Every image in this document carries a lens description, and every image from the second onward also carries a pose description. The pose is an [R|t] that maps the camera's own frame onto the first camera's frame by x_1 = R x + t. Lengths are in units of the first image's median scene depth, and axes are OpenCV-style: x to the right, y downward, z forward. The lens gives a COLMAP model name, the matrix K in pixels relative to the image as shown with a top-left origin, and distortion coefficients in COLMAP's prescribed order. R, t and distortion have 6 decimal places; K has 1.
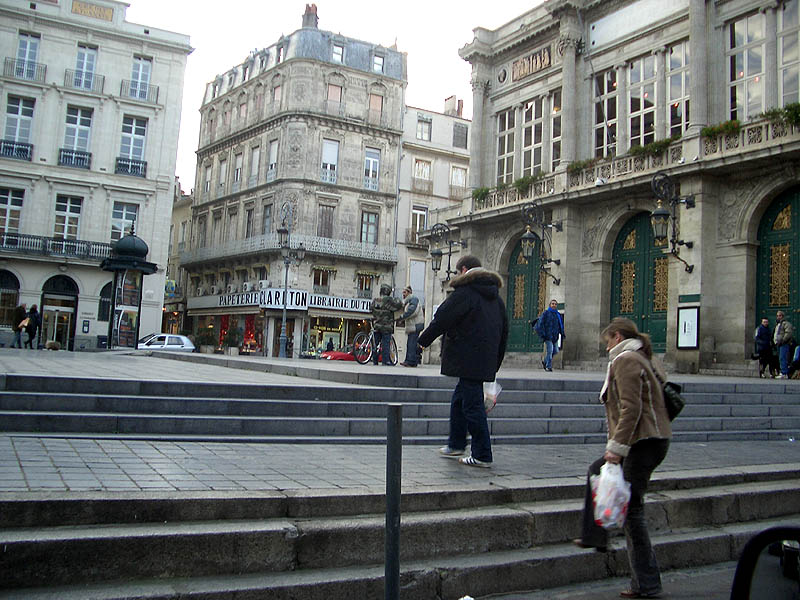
lens RADIAL K [[822.7, 0, 401.6], [0, 822.7, 292.7], [0, 0, 1]] dist [-0.155236, 0.000000]
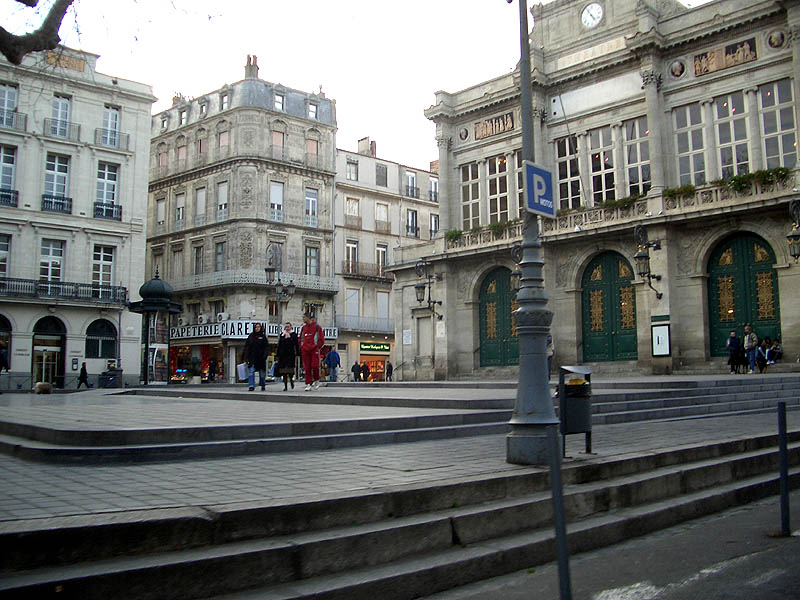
lens RADIAL K [[822.7, 0, 400.9], [0, 822.7, 298.0], [0, 0, 1]] dist [-0.155236, 0.000000]
pose [[0.971075, -0.036466, 0.235973, -0.225459], [0.039315, 0.999200, -0.007379, -0.020267], [-0.235515, 0.016443, 0.971732, -0.118677]]
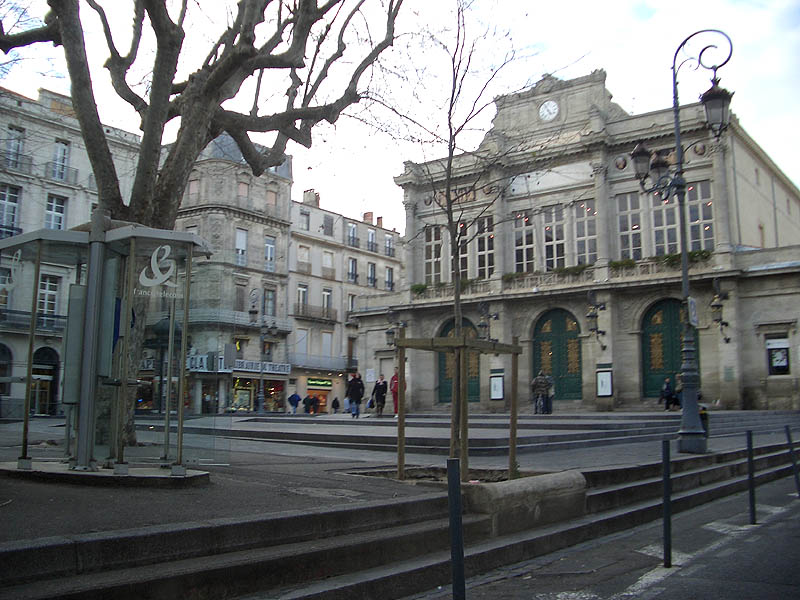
lens RADIAL K [[822.7, 0, 402.3], [0, 822.7, 301.7], [0, 0, 1]] dist [-0.155236, 0.000000]
pose [[0.916921, 0.008626, 0.398975, -0.413332], [0.008502, 0.999117, -0.041141, -0.035525], [-0.398978, 0.041115, 0.916038, -0.217456]]
